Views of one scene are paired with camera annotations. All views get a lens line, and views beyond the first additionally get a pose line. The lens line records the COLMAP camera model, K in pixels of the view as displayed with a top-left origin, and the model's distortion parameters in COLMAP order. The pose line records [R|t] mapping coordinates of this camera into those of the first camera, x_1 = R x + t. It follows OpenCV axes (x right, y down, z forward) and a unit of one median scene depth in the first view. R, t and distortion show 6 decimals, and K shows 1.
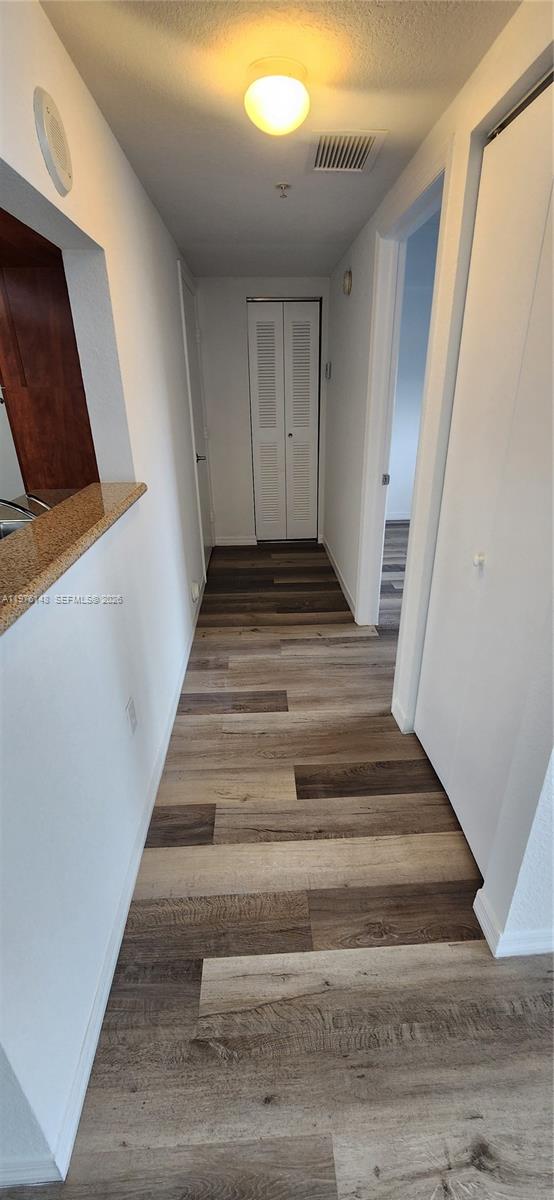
lens RADIAL K [[487.2, 0, 282.8], [0, 487.2, 606.9], [0, 0, 1]] dist [-0.000260, -0.000491]
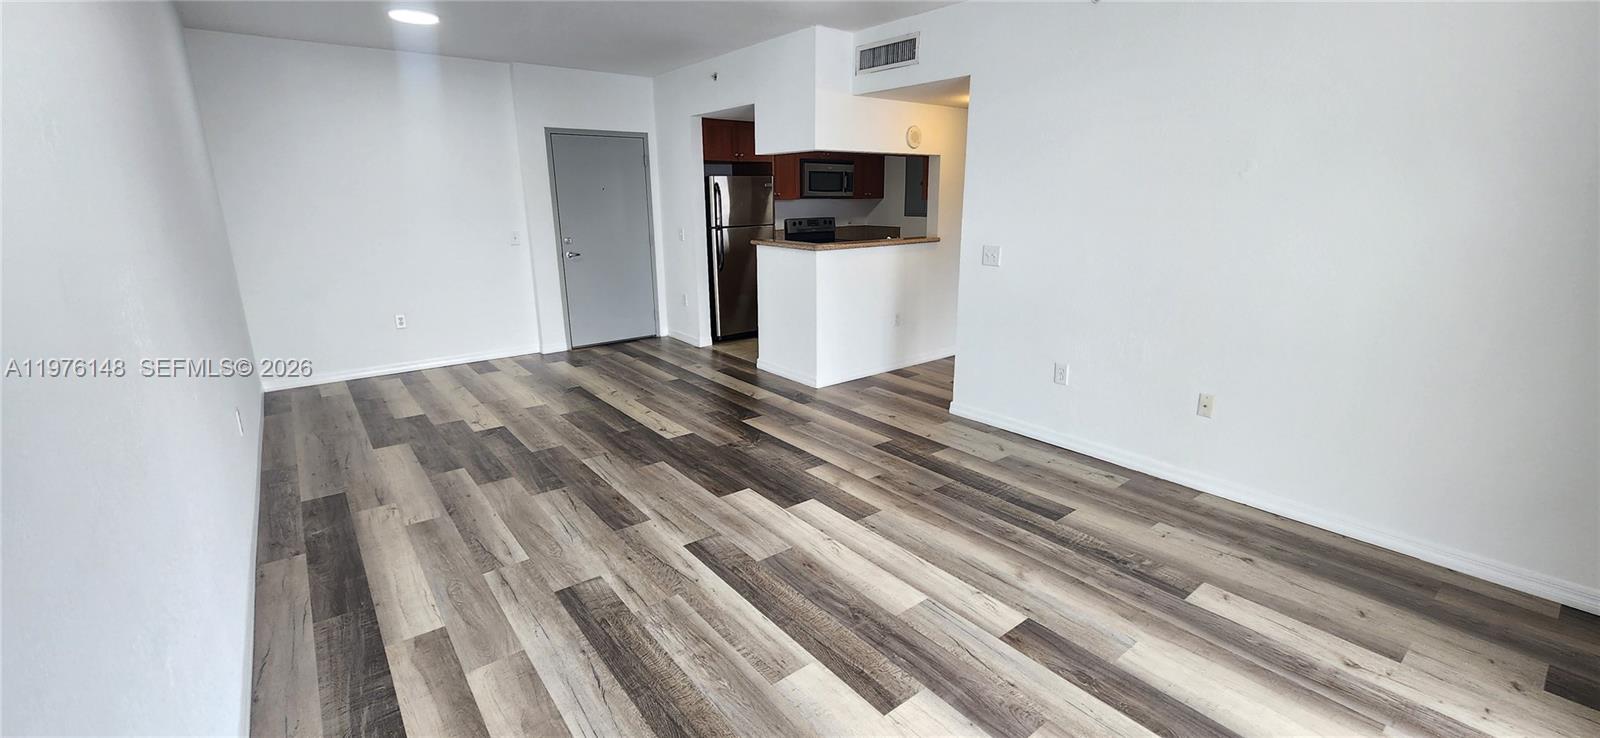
lens RADIAL K [[649.6, 0, 807.3], [0, 649.6, 357.0], [0, 0, 1]] dist [-0.000260, -0.000491]
pose [[0.580668, 0.204706, -0.787985, 1.215206], [-0.338984, 0.940777, -0.005399, 0.331096], [0.740212, 0.270249, 0.615671, -0.800932]]
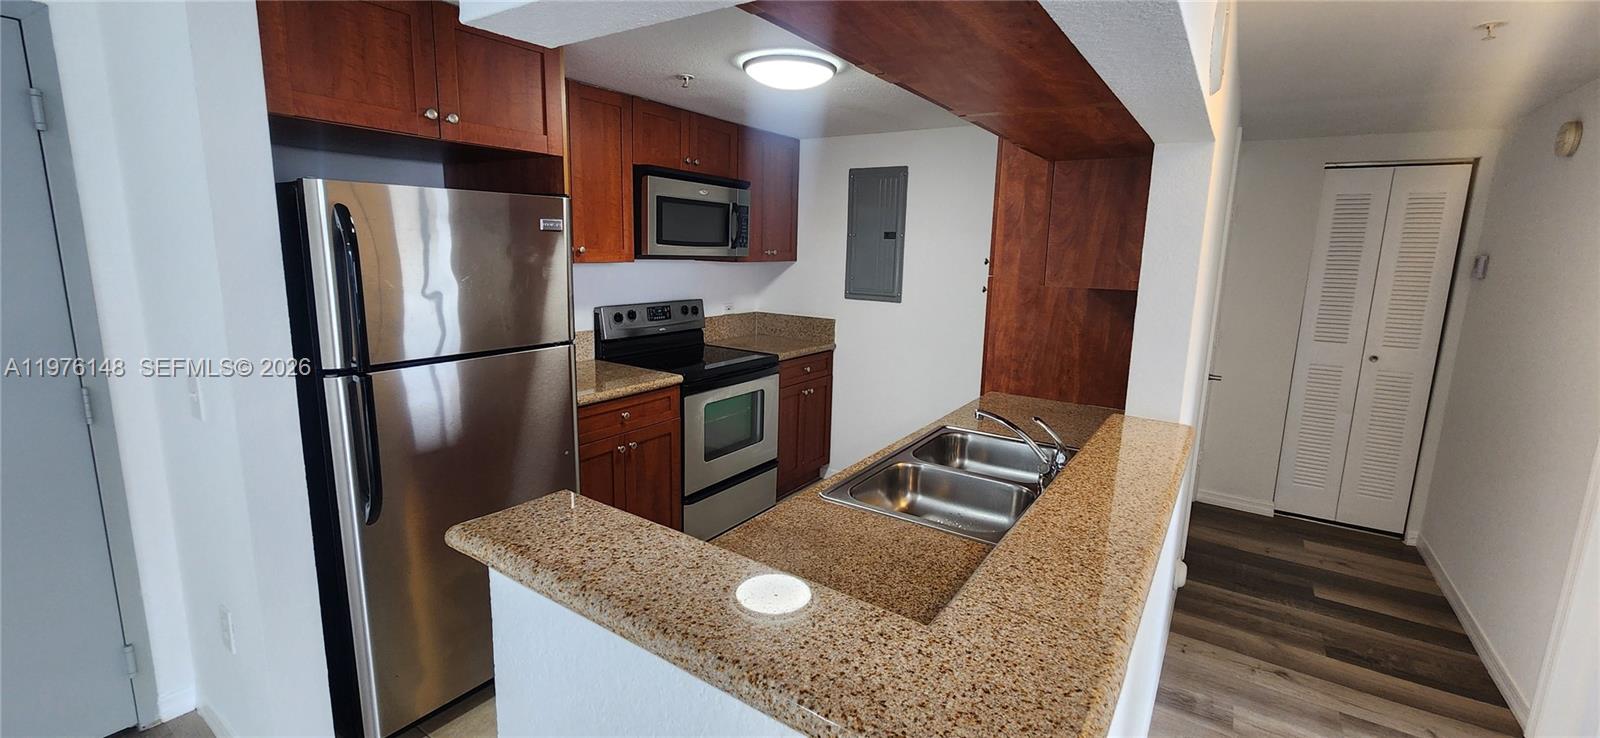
lens RADIAL K [[649.6, 0, 807.3], [0, 649.6, 357.0], [0, 0, 1]] dist [-0.000260, -0.000491]
pose [[0.800794, 0.131701, -0.584280, -0.113861], [-0.280995, 0.944114, -0.172312, -0.017938], [0.528933, 0.302166, 0.793048, -0.039170]]
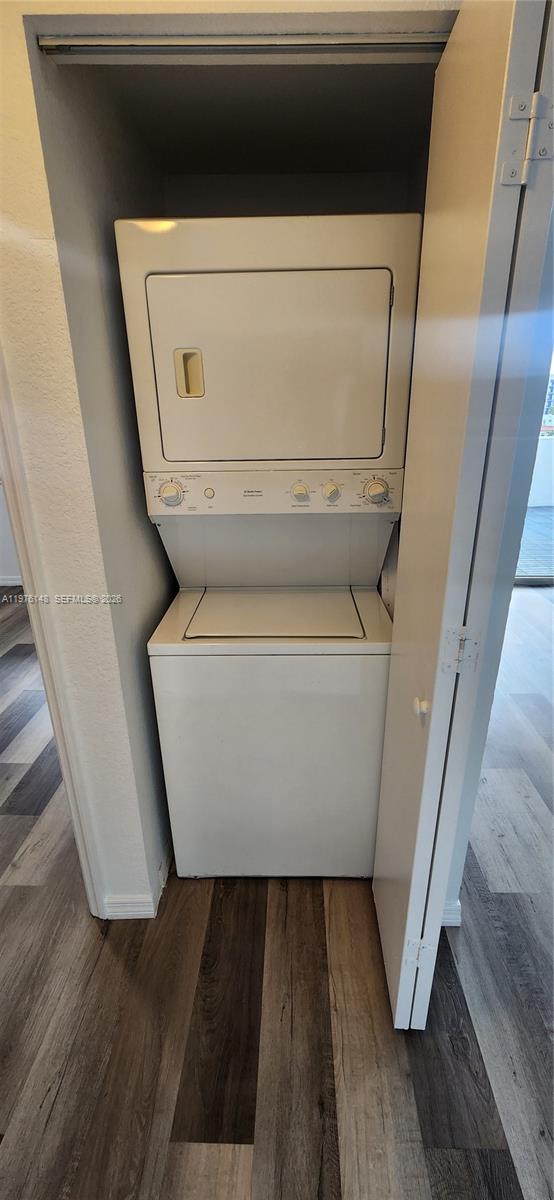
lens RADIAL K [[487.2, 0, 282.8], [0, 487.2, 606.9], [0, 0, 1]] dist [-0.000260, -0.000491]
pose [[0.076193, -0.355579, 0.931536, -0.177895], [0.417206, 0.859906, 0.294112, -0.193093], [-0.905613, 0.366233, 0.213868, 0.399468]]
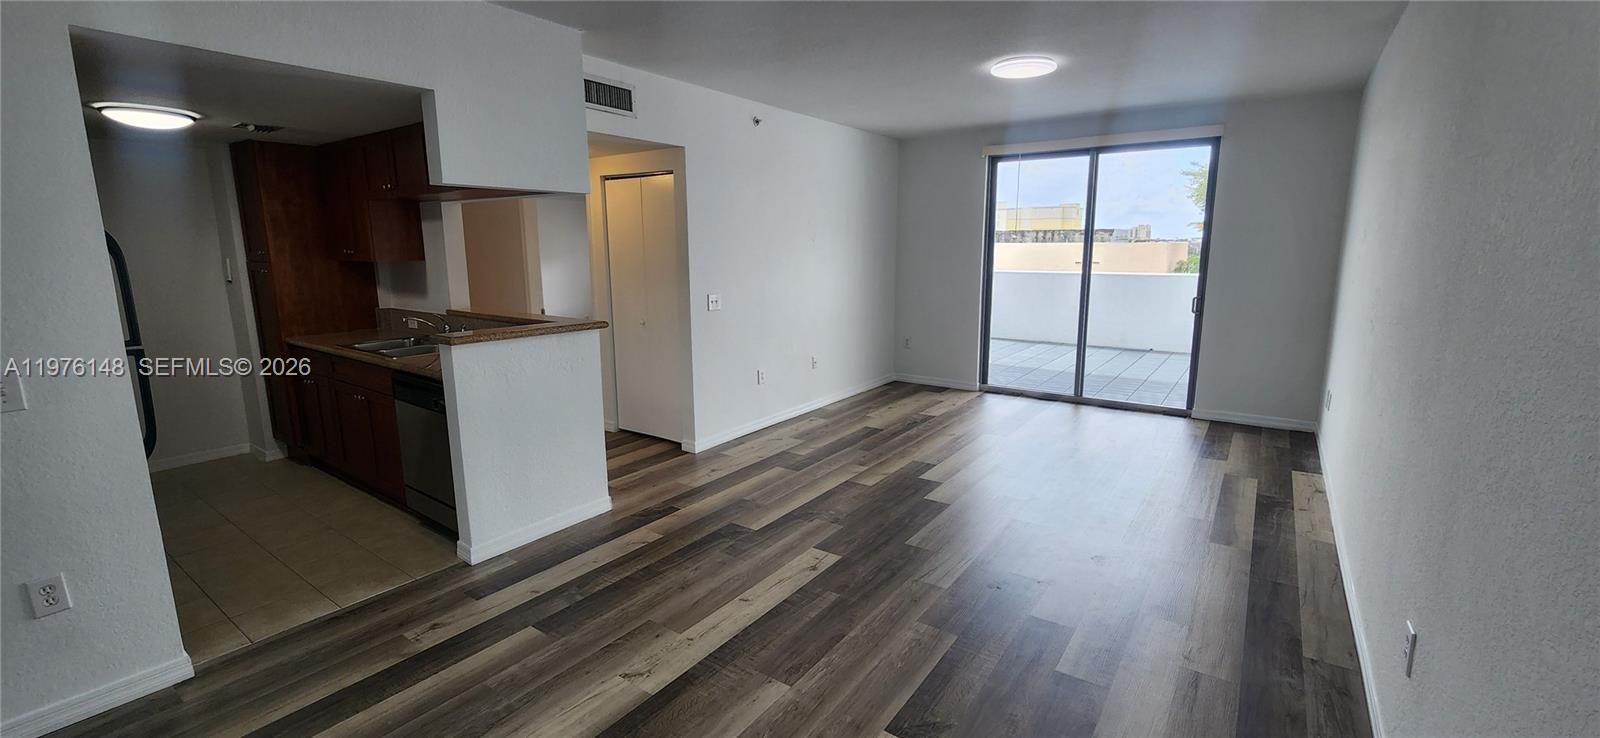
lens RADIAL K [[649.6, 0, 807.3], [0, 649.6, 357.0], [0, 0, 1]] dist [-0.000260, -0.000491]
pose [[0.624301, -0.123989, 0.771281, -0.878728], [0.320676, 0.940978, -0.108297, 0.372745], [-0.712331, 0.314941, 0.627214, -0.870312]]
